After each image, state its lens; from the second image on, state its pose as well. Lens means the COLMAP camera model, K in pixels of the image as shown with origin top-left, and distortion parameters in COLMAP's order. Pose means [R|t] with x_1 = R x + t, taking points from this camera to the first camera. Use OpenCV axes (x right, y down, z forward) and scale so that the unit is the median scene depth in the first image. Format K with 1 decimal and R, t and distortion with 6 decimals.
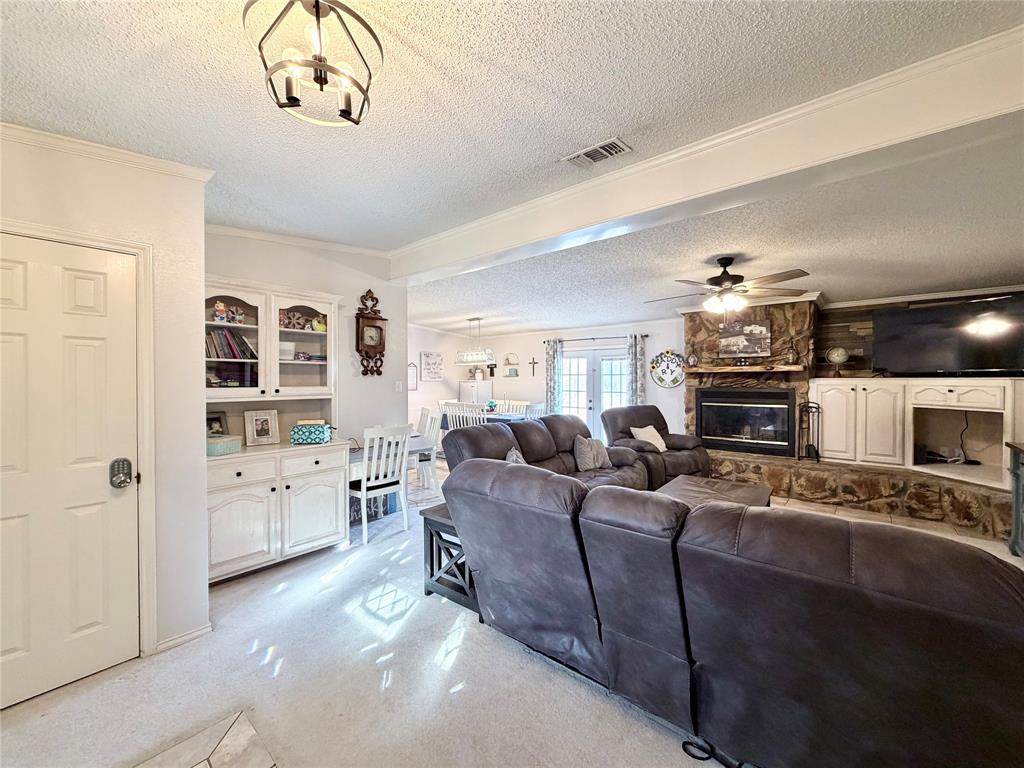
lens RADIAL K [[407.9, 0, 507.7], [0, 407.9, 381.2], [0, 0, 1]] dist [-0.000157, 0.000207]
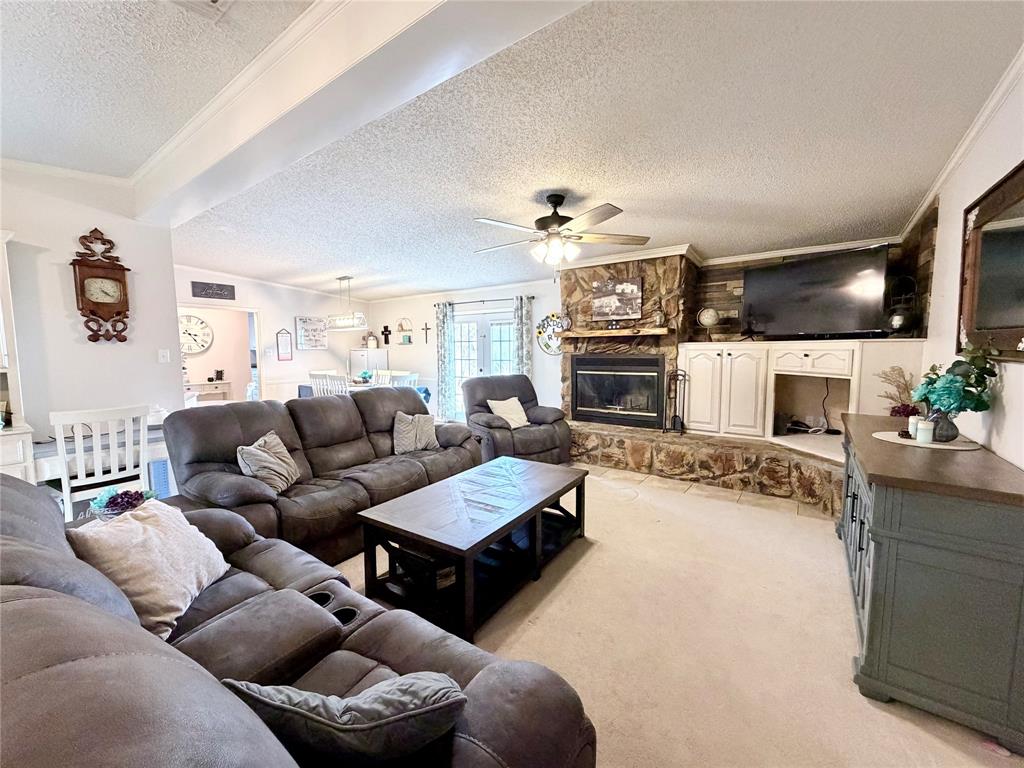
lens RADIAL K [[407.9, 0, 506.9], [0, 407.9, 382.1], [0, 0, 1]] dist [-0.000157, 0.000207]
pose [[0.996661, -0.014035, 0.080439, 0.288570], [0.007649, 0.996833, 0.079157, 0.005231], [-0.081295, -0.078277, 0.993611, 0.129089]]
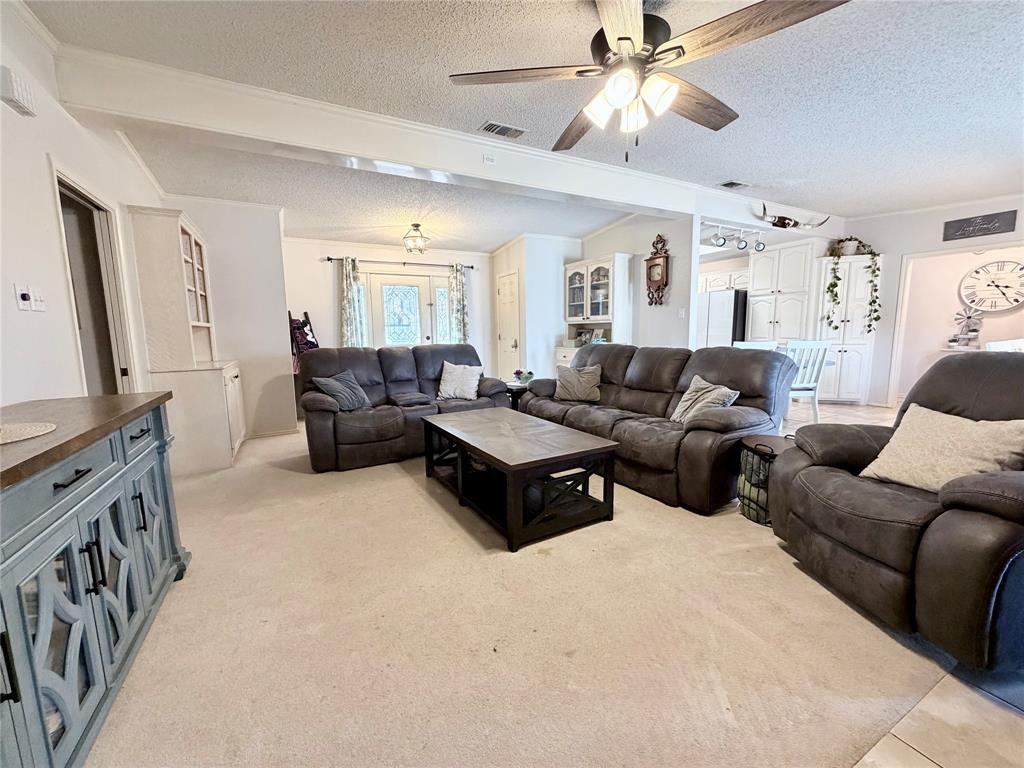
lens RADIAL K [[407.9, 0, 511.9], [0, 407.9, 381.7], [0, 0, 1]] dist [-0.000157, 0.000207]
pose [[-0.353585, 0.121894, -0.927426, 0.815694], [0.010679, 0.991934, 0.126301, 0.045351], [0.935341, 0.034754, -0.352035, 0.830866]]
